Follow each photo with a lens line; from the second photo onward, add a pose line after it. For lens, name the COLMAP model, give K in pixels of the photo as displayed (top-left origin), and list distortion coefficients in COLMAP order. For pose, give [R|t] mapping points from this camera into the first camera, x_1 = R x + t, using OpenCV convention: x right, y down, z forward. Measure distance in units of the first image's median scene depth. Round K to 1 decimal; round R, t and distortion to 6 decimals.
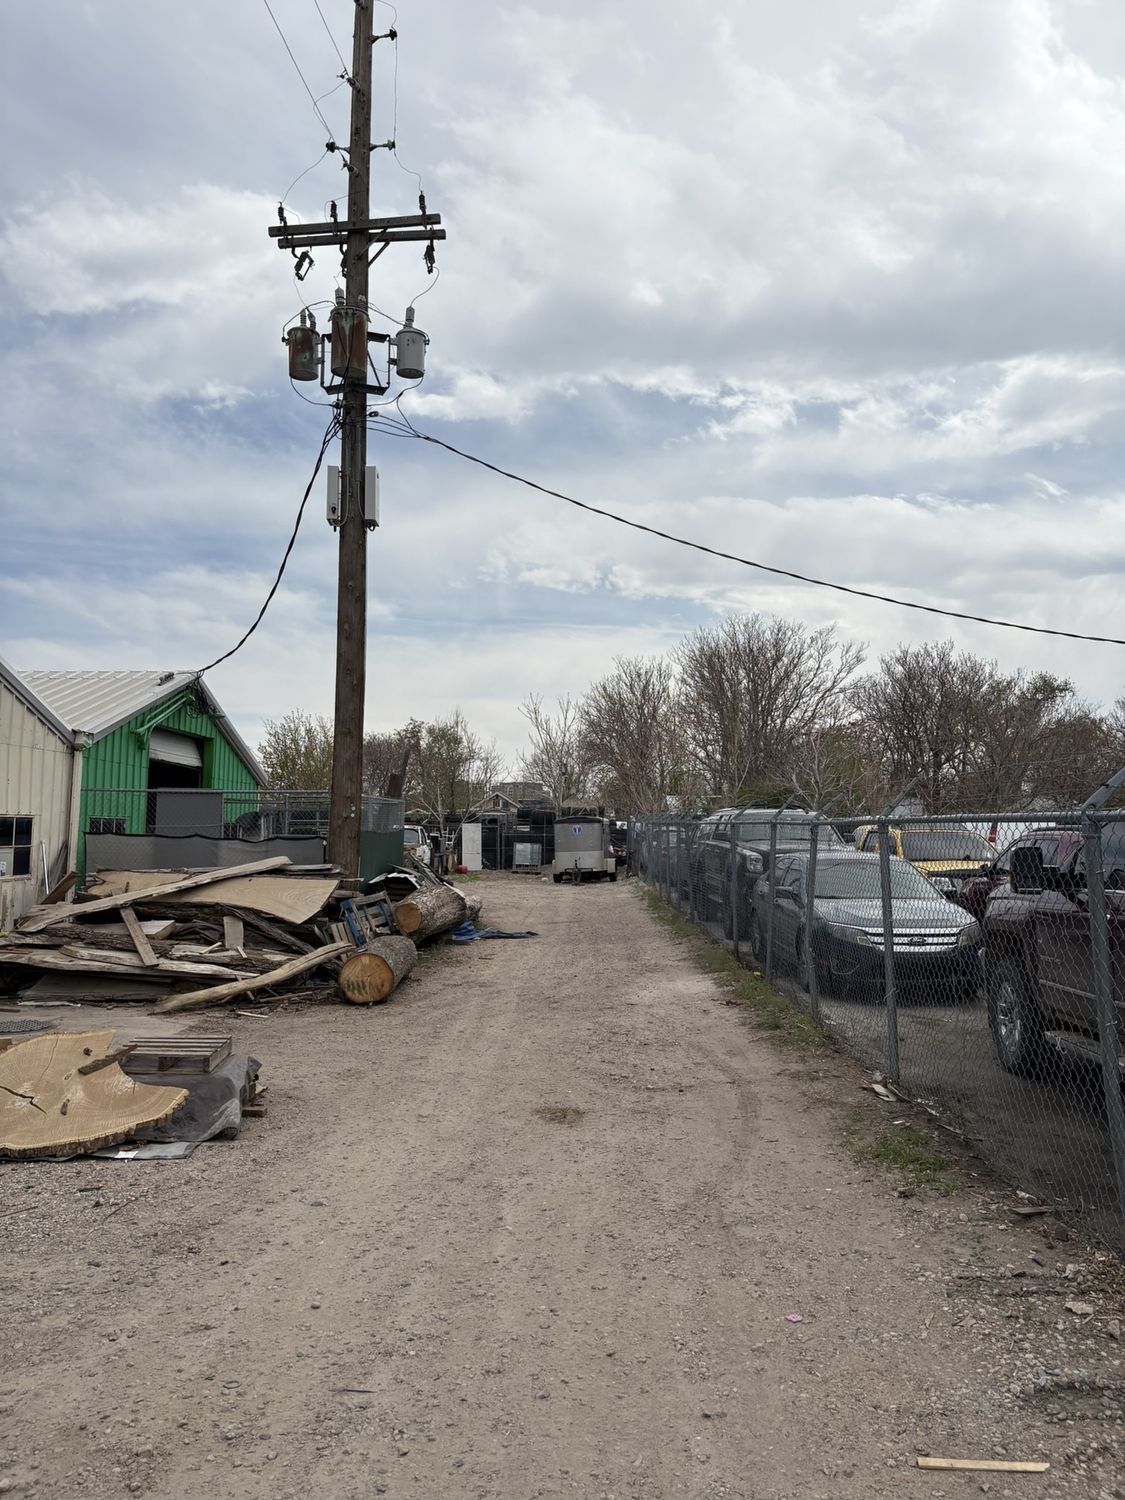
lens RADIAL K [[1136.3, 0, 562.5], [0, 1136.3, 750.0], [0, 0, 1]] dist [0.009392, -0.044540]
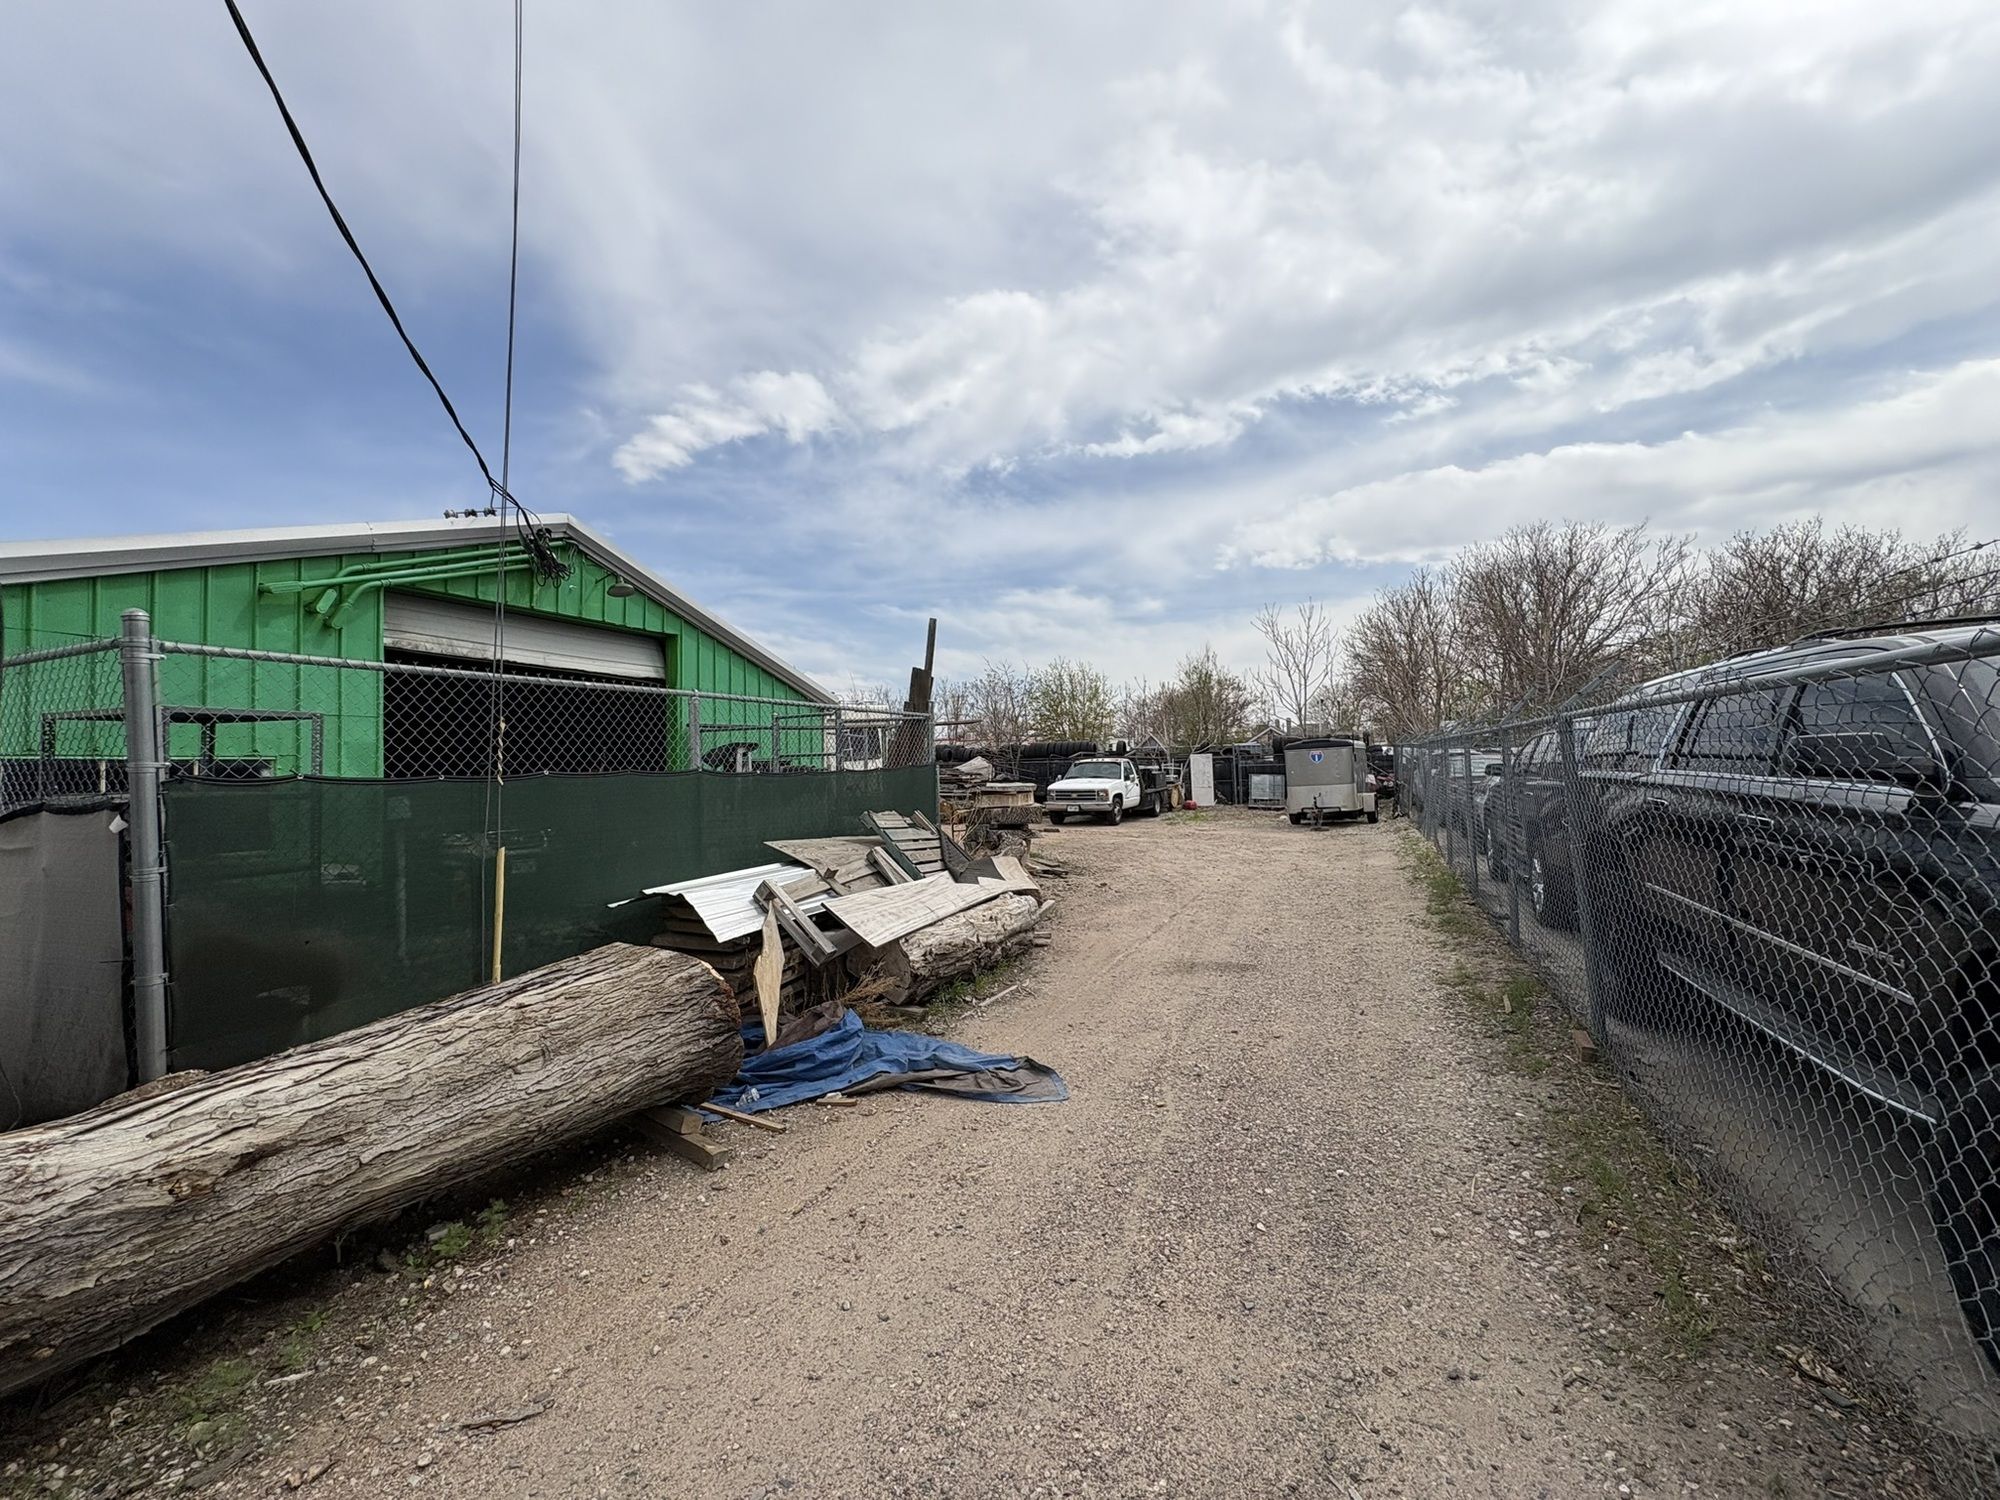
lens RADIAL K [[807.3, 0, 1000.0], [0, 807.3, 750.0], [0, 0, 1]] dist [-0.000028, -0.000017]
pose [[0.917594, -0.039831, -0.395518, 0.072654], [0.060175, 0.997419, 0.039158, 0.073051], [0.392937, -0.059732, 0.917623, 0.961112]]
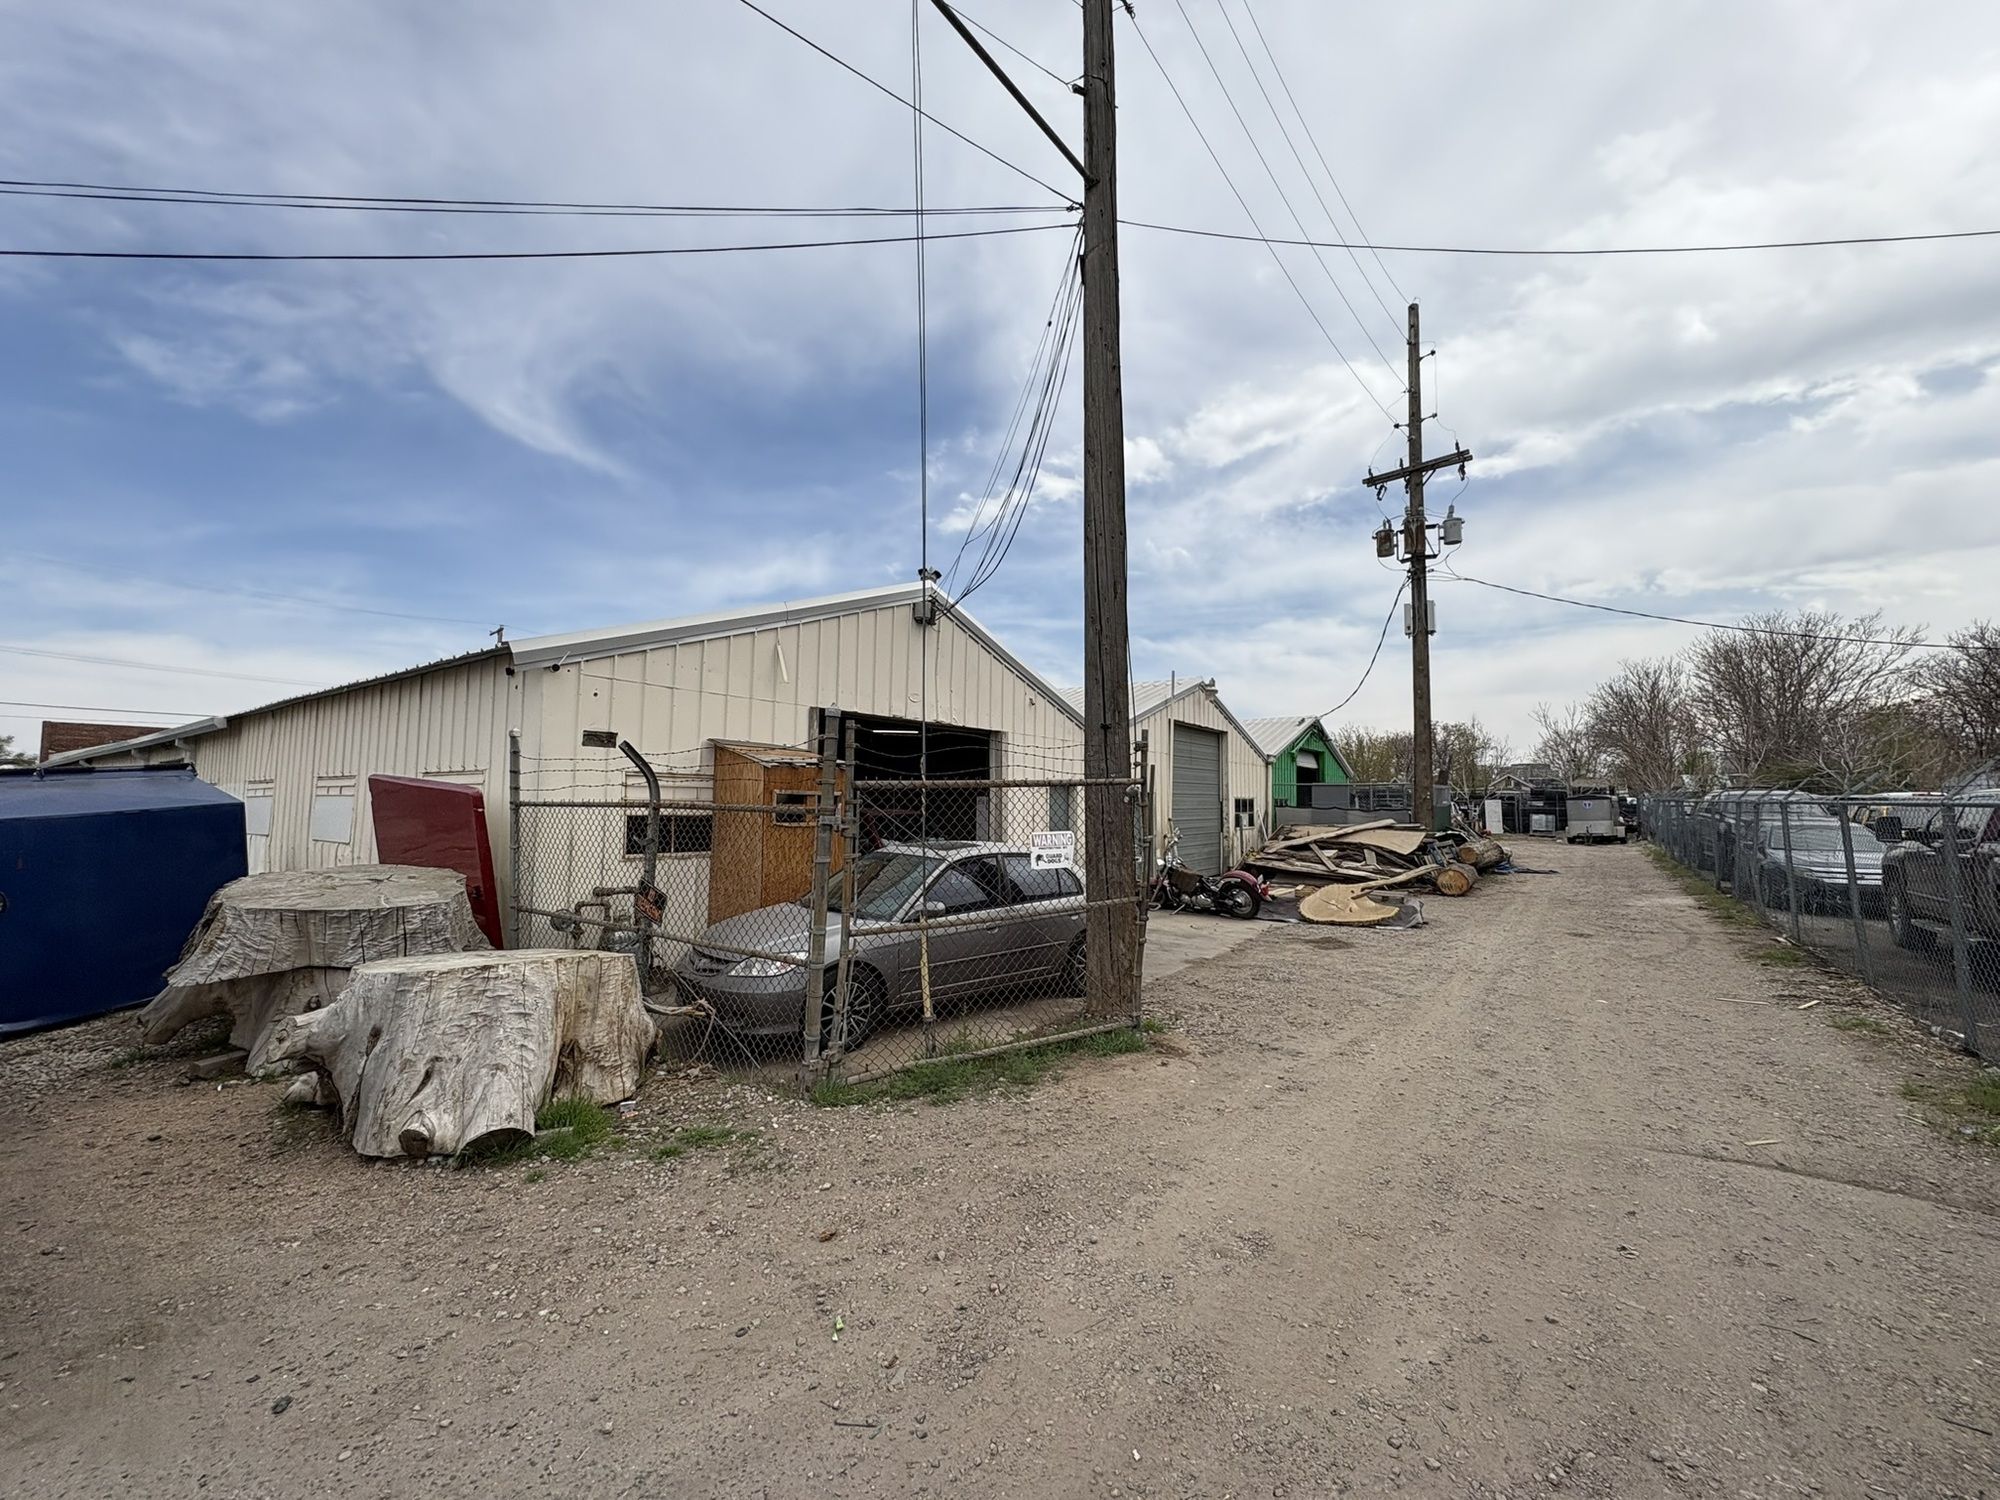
lens RADIAL K [[787.3, 0, 1000.0], [0, 787.3, 750.0], [0, 0, 1]] dist [-0.002019, -0.000610]
pose [[0.808400, -0.040020, -0.587272, -0.000402], [0.041039, 0.999090, -0.011592, -0.025507], [0.587201, -0.014730, 0.809307, -0.338833]]
